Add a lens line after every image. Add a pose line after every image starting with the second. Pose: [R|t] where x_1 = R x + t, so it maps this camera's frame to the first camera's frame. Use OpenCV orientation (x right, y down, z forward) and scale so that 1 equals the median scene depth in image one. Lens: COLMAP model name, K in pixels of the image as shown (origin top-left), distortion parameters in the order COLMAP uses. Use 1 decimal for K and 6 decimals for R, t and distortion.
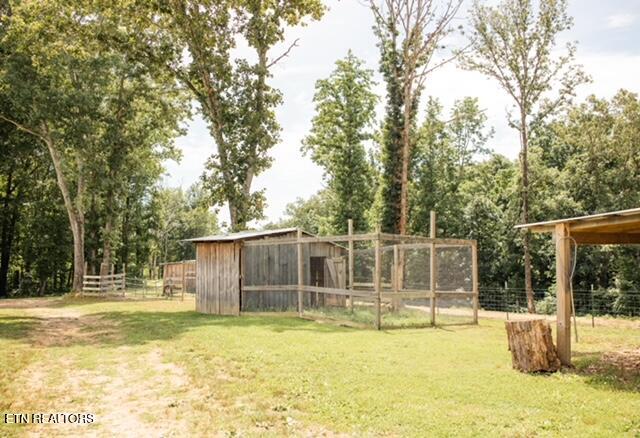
lens RADIAL K [[534.4, 0, 320.7], [0, 534.4, 195.5], [0, 0, 1]] dist [-0.010402, -0.006821]
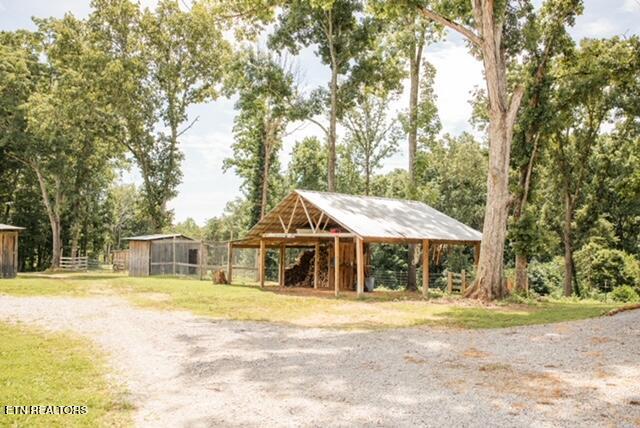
lens RADIAL K [[548.2, 0, 320.0], [0, 548.2, 214.0], [0, 0, 1]] dist [-0.000354, 0.004288]
pose [[0.997454, 0.030649, 0.064386, 0.248268], [-0.033866, 0.998201, 0.049483, -0.097539], [-0.062753, -0.051537, 0.996698, -0.774195]]
